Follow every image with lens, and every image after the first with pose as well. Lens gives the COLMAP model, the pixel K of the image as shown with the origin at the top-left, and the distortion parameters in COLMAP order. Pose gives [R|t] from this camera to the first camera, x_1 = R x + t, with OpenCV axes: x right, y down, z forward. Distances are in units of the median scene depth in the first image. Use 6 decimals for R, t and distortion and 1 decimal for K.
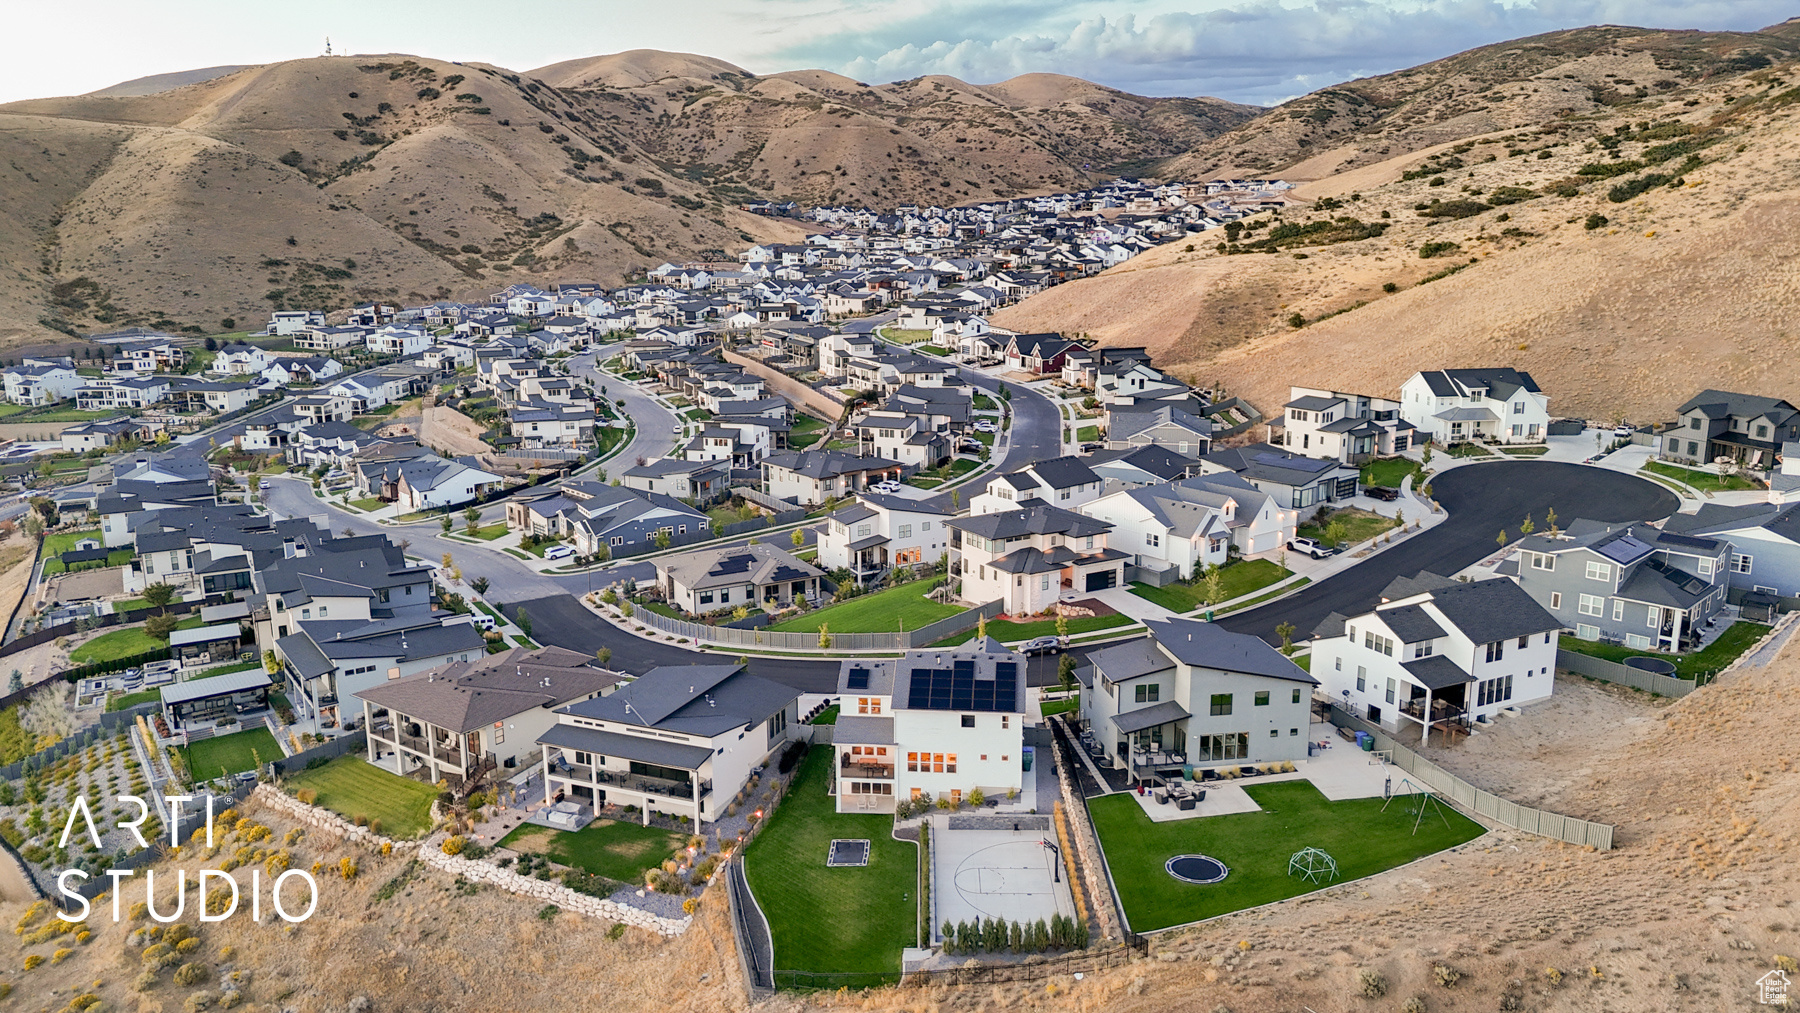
lens RADIAL K [[1321.9, 0, 907.4], [0, 1321.9, 506.1], [0, 0, 1]] dist [0.076362, -0.070878]
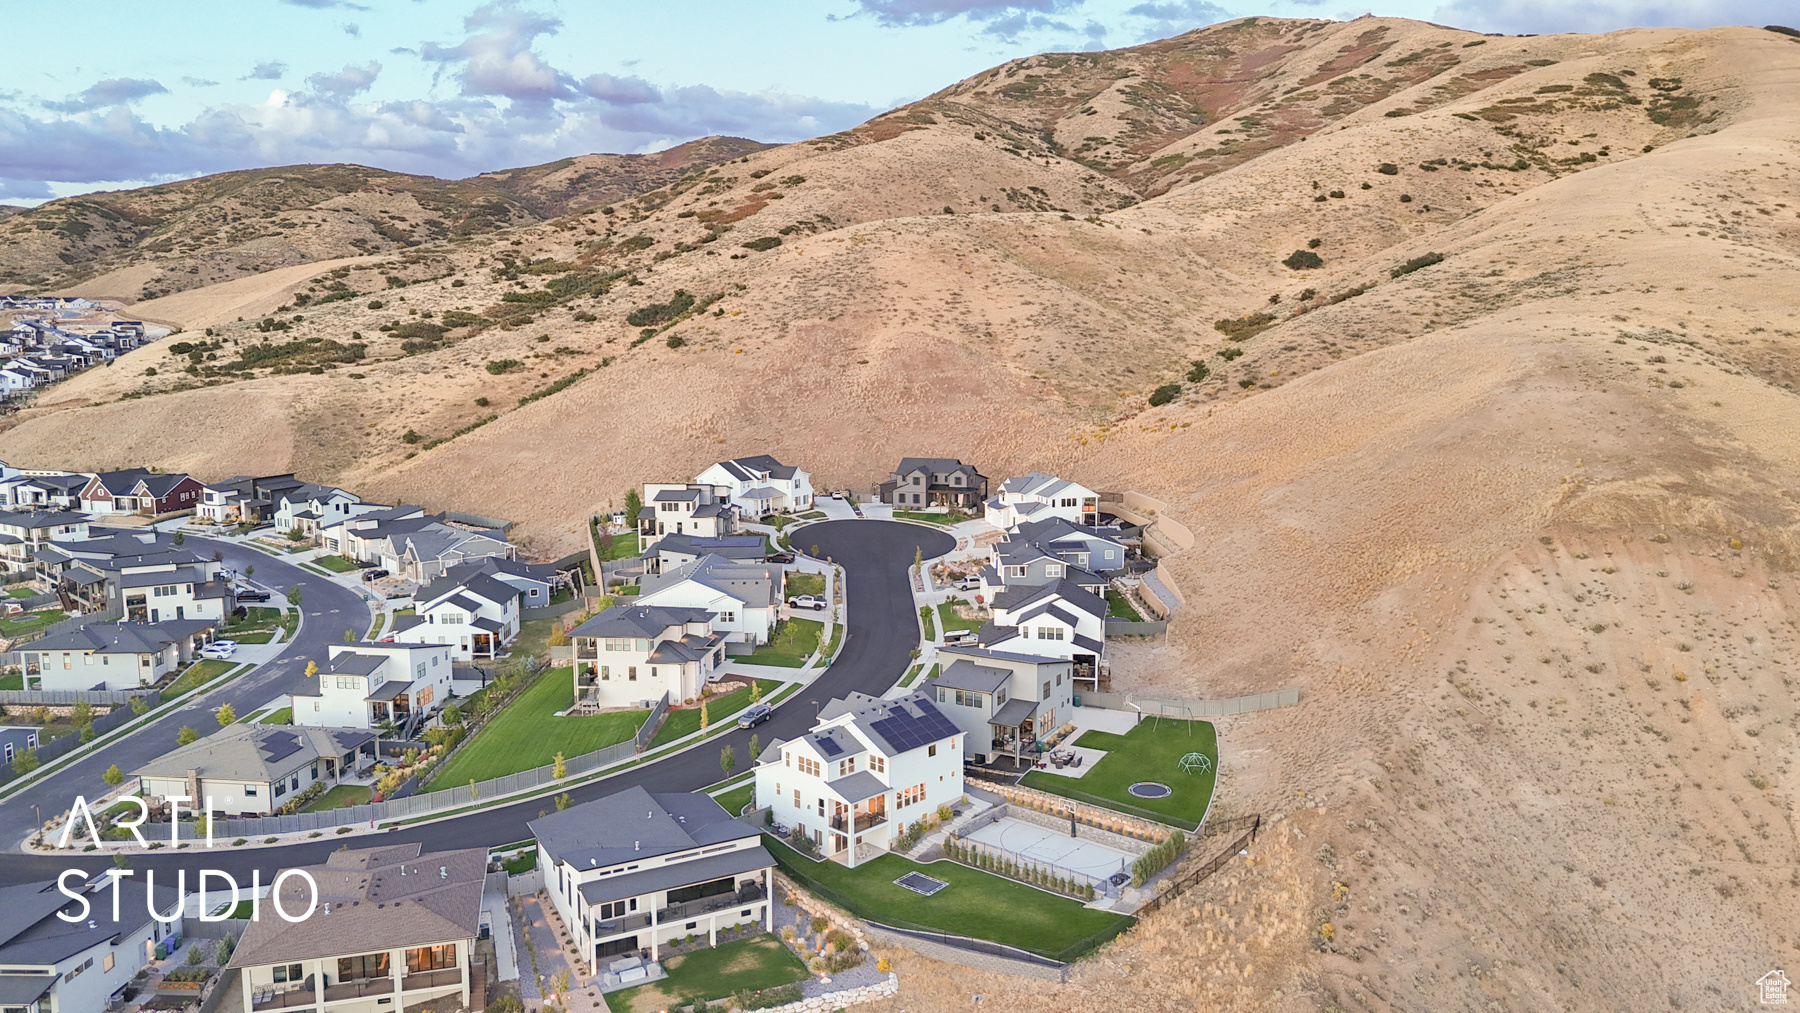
lens RADIAL K [[1321.9, 0, 908.8], [0, 1321.9, 505.5], [0, 0, 1]] dist [0.076362, -0.070878]
pose [[0.624172, -0.105696, 0.774104, -0.244342], [0.173827, 0.984760, -0.005701, -0.014472], [-0.761704, 0.138118, 0.633033, 0.065786]]
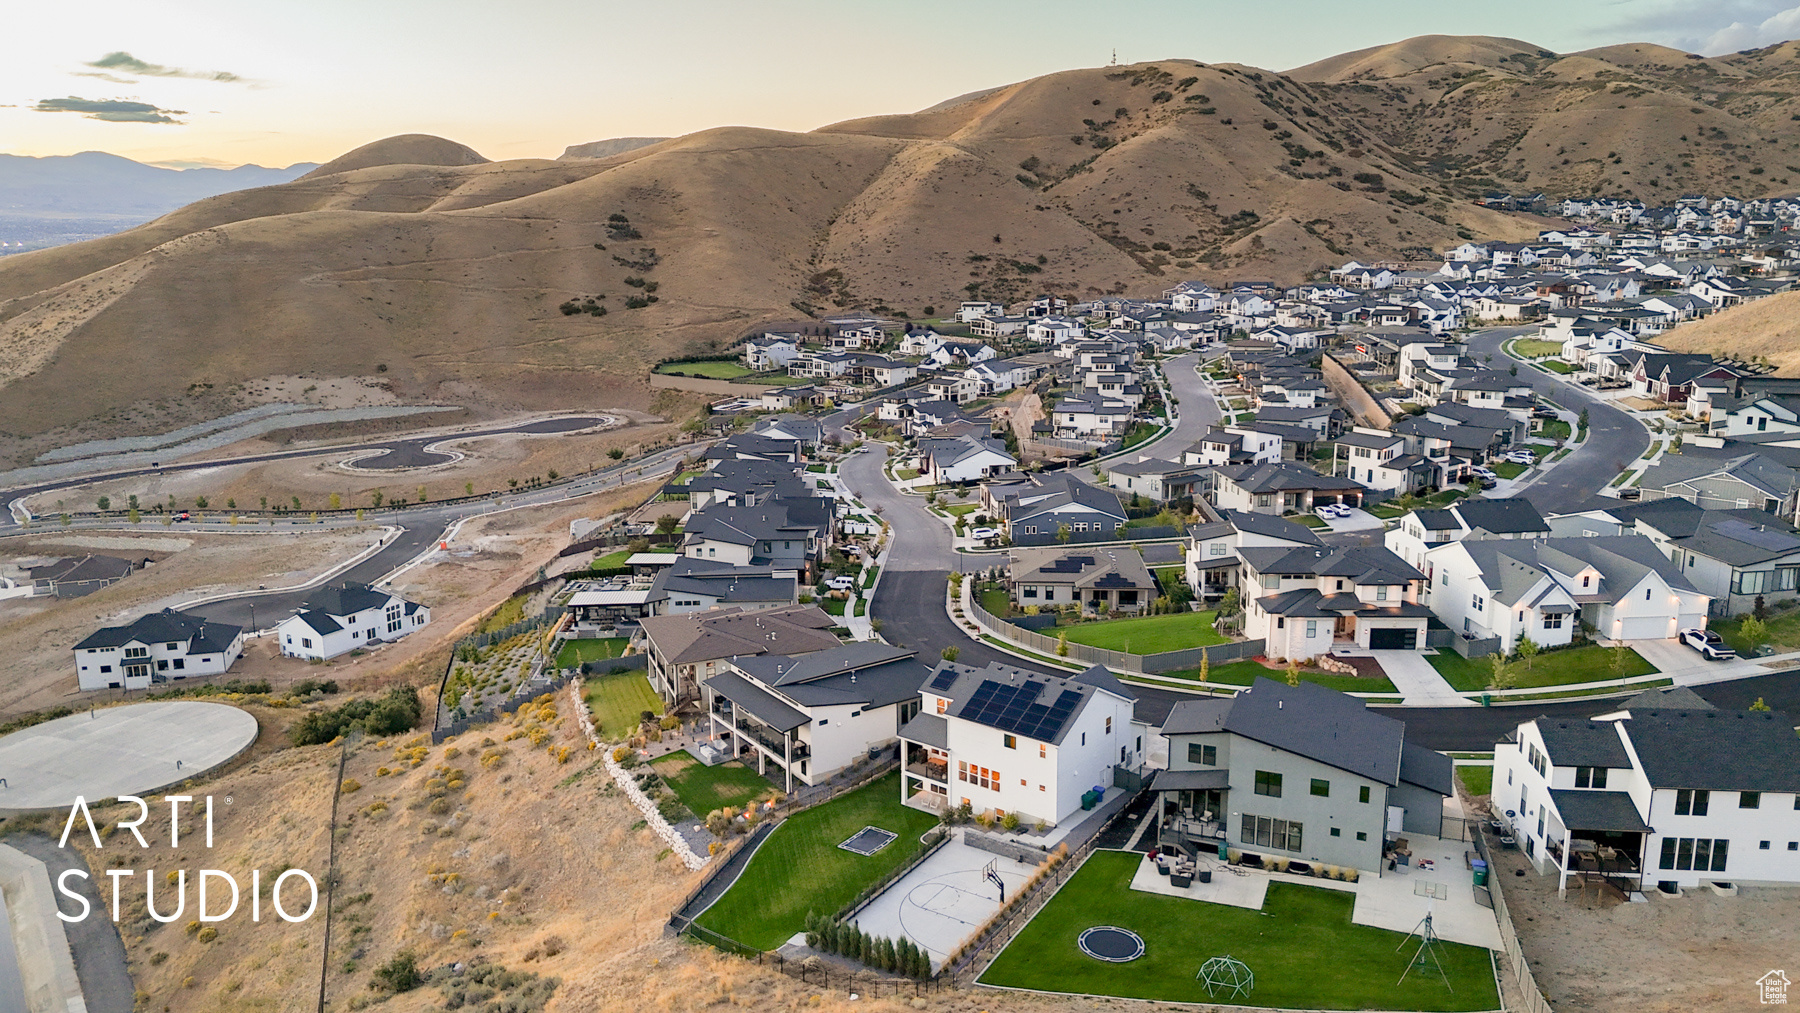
lens RADIAL K [[1321.9, 0, 909.5], [0, 1321.9, 509.3], [0, 0, 1]] dist [0.076362, -0.070878]
pose [[0.846167, 0.117777, -0.519740, 0.132536], [-0.115196, 0.992639, 0.037394, -0.009839], [0.520319, 0.028231, 0.853506, 0.035620]]
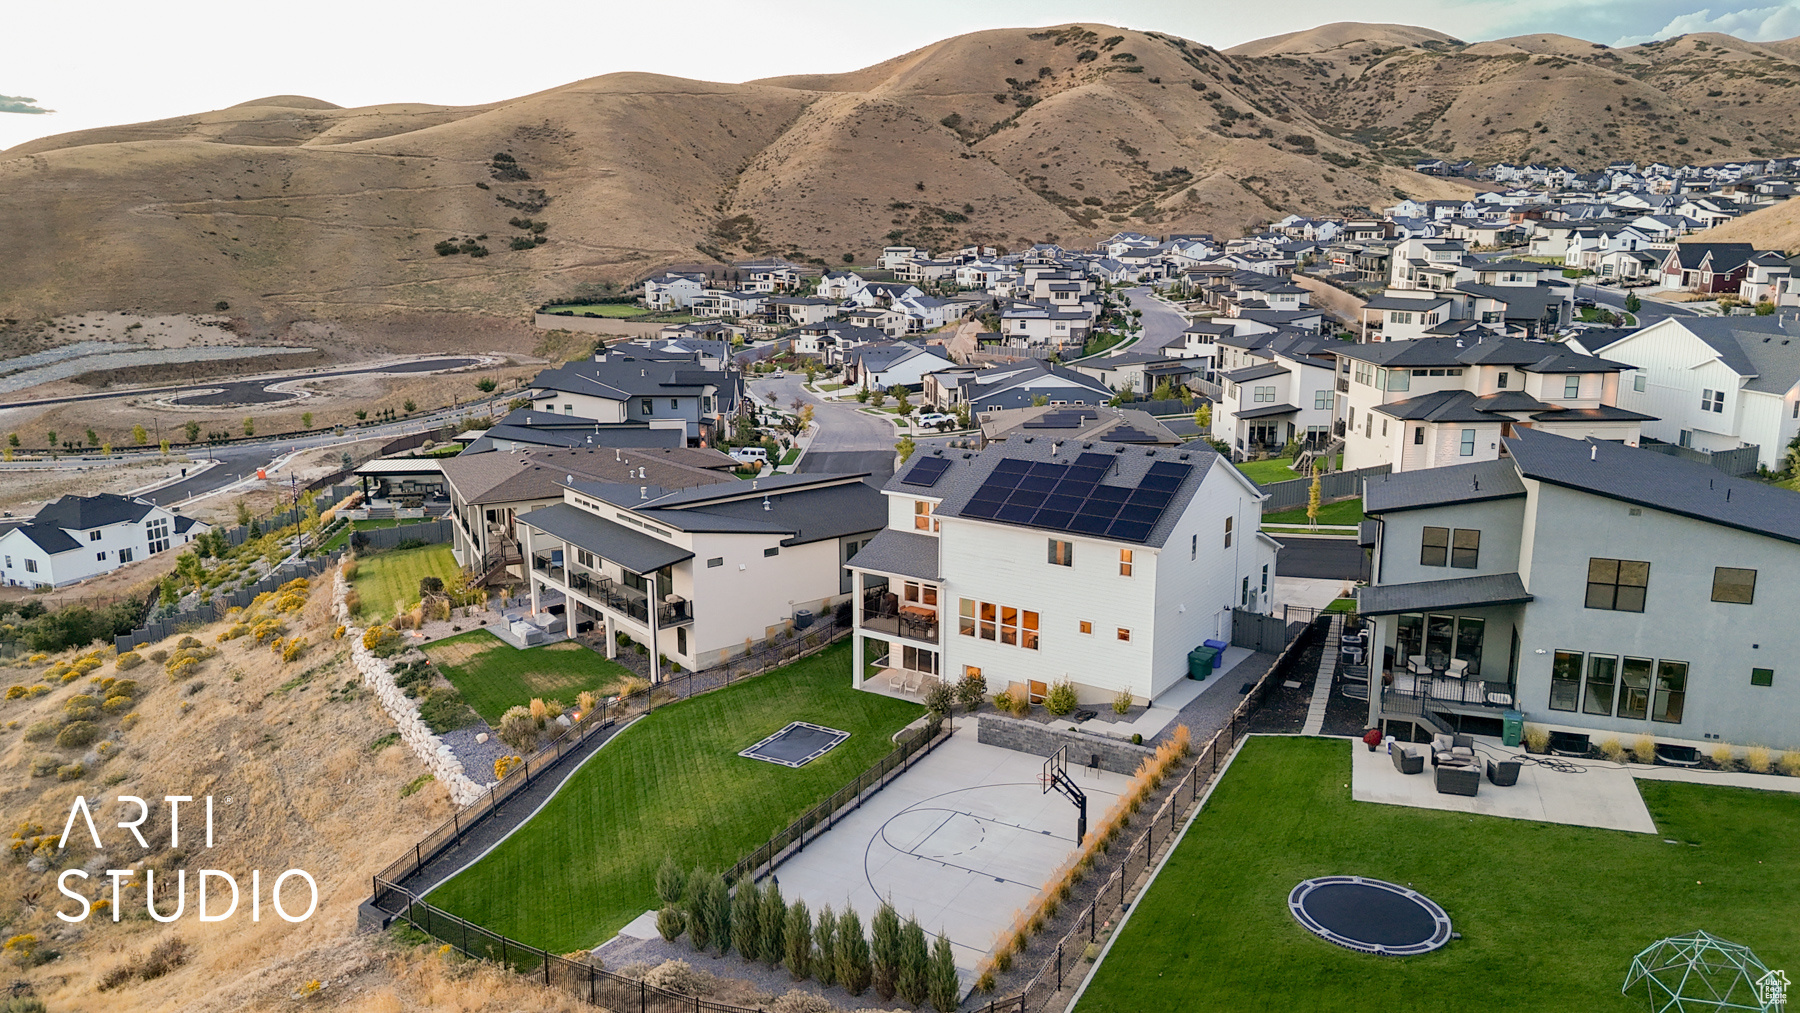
lens RADIAL K [[1321.9, 0, 908.9], [0, 1321.9, 510.2], [0, 0, 1]] dist [0.076362, -0.070878]
pose [[0.878463, 0.111015, -0.464735, 0.065982], [-0.110337, 0.993478, 0.028756, 0.038935], [0.464896, 0.026017, 0.884983, 0.144509]]
